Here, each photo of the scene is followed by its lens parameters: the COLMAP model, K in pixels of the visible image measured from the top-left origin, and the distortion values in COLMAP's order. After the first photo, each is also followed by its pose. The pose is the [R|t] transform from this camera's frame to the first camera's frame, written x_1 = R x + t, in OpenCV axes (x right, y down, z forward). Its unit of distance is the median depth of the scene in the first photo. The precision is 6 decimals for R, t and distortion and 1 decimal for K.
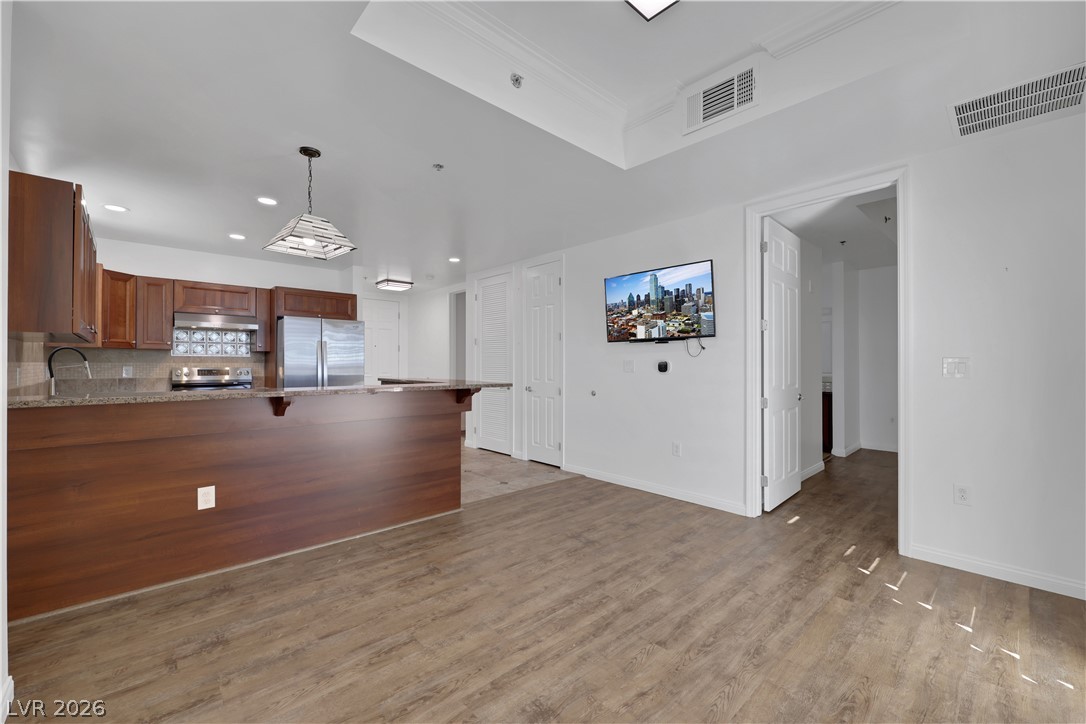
lens RADIAL K [[448.4, 0, 537.2], [0, 448.4, 362.7], [0, 0, 1]] dist [-0.002644, 0.000377]
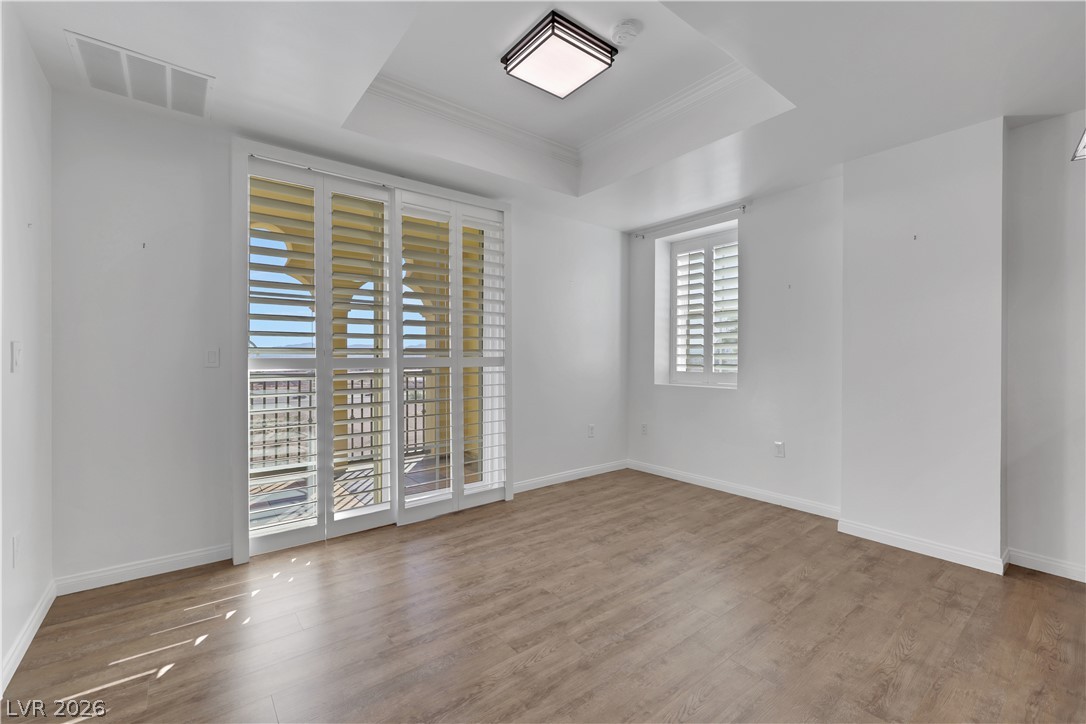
lens RADIAL K [[444.8, 0, 532.4], [0, 444.8, 351.6], [0, 0, 1]] dist [-0.000524, -0.001821]
pose [[-0.995189, 0.000381, 0.097977, 0.109033], [-0.001559, 0.999804, -0.019724, 0.016213], [-0.097965, -0.019782, -0.994993, 1.199351]]
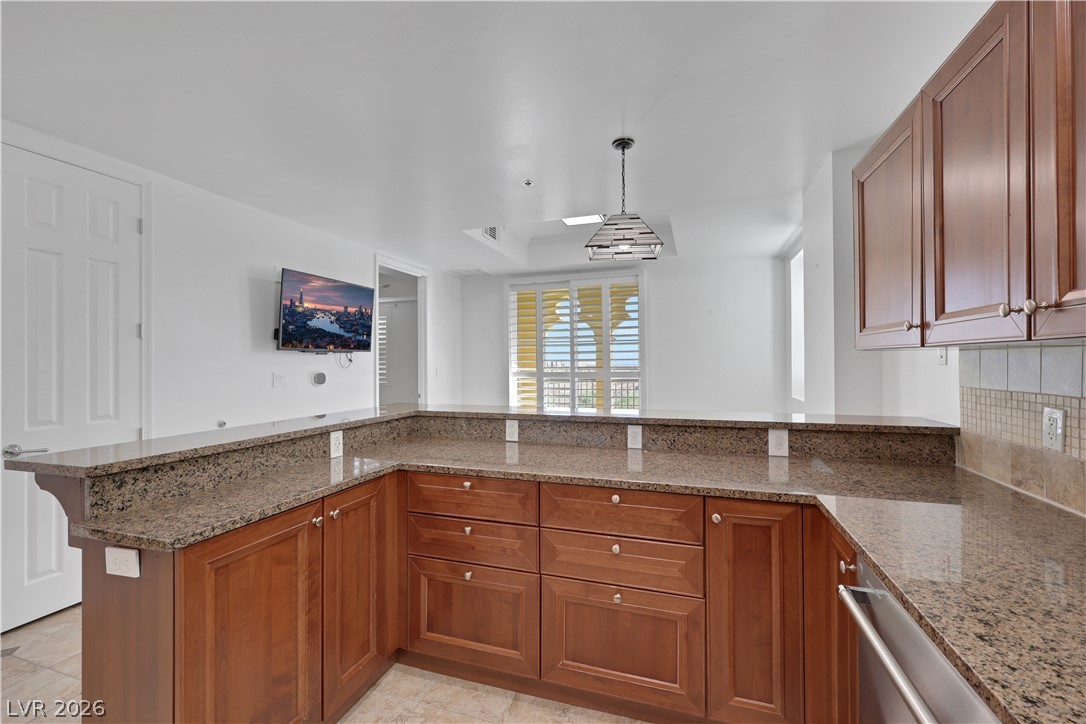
lens RADIAL K [[448.4, 0, 539.1], [0, 448.4, 352.9], [0, 0, 1]] dist [-0.002644, 0.000377]
pose [[-0.489610, 0.017776, 0.871760, -0.897171], [0.005689, 0.999836, -0.017193, -0.030940], [-0.871923, -0.003459, -0.489631, 1.203600]]
